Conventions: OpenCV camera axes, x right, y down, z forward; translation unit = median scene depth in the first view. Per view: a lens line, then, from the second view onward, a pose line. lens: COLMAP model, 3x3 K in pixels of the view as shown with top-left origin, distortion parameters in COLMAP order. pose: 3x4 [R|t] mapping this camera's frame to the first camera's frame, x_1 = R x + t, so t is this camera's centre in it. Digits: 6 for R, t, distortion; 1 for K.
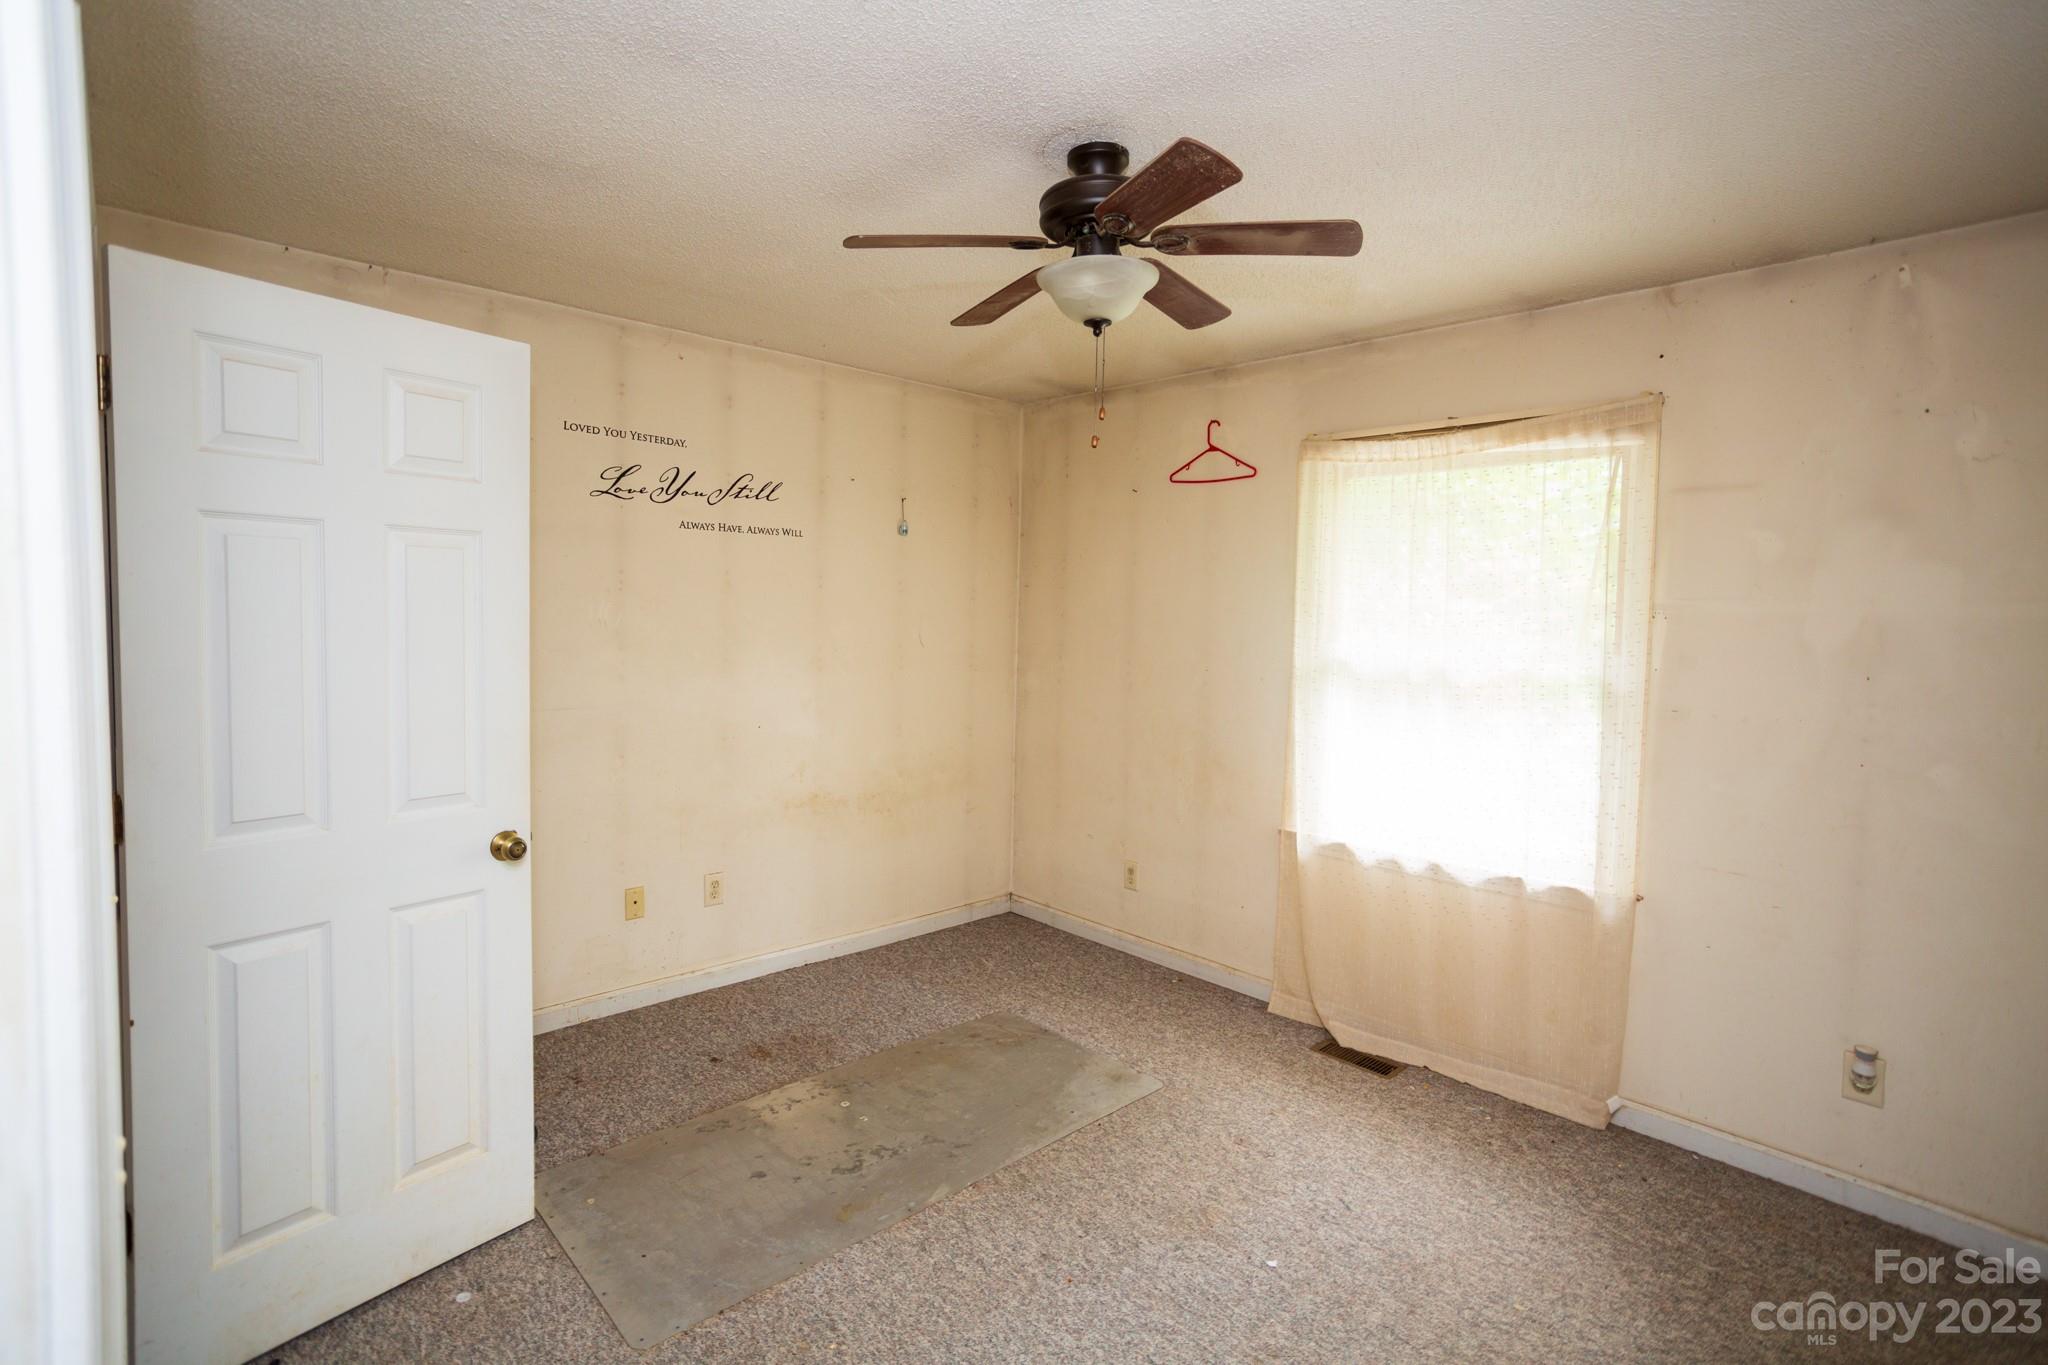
lens RADIAL K [[978.9, 0, 1025.6], [0, 978.9, 675.2], [0, 0, 1]] dist [-0.018183, 0.002823]
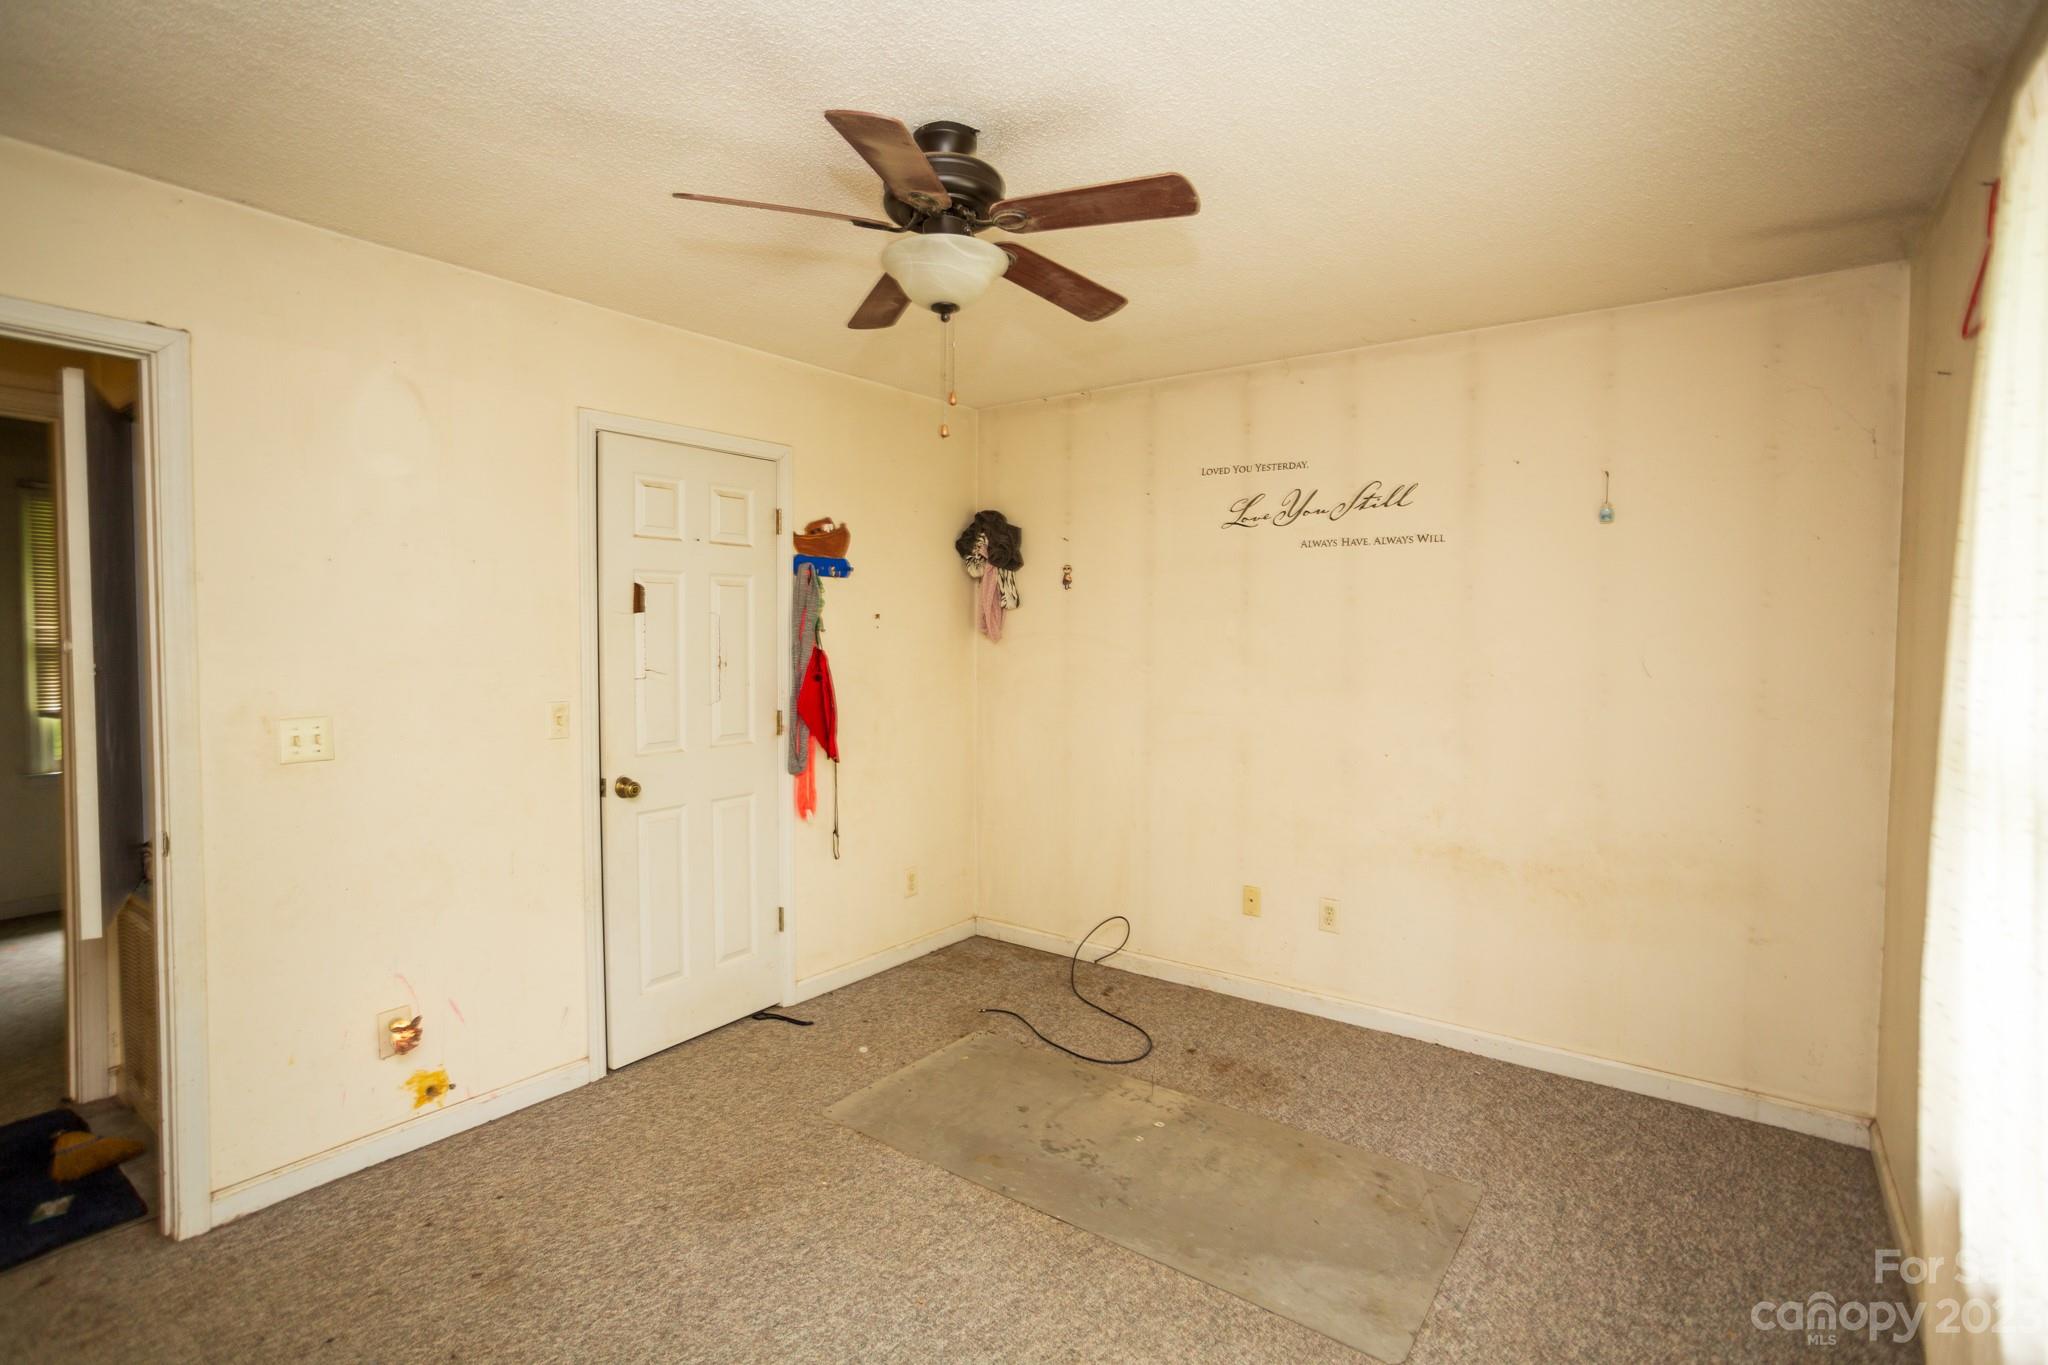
lens RADIAL K [[978.9, 0, 1012.6], [0, 978.9, 668.8], [0, 0, 1]] dist [-0.018183, 0.002823]
pose [[0.178125, 0.022677, -0.983747, 0.580220], [-0.069058, 0.997557, 0.010492, -0.013186], [0.981582, 0.066067, 0.179255, 0.507867]]
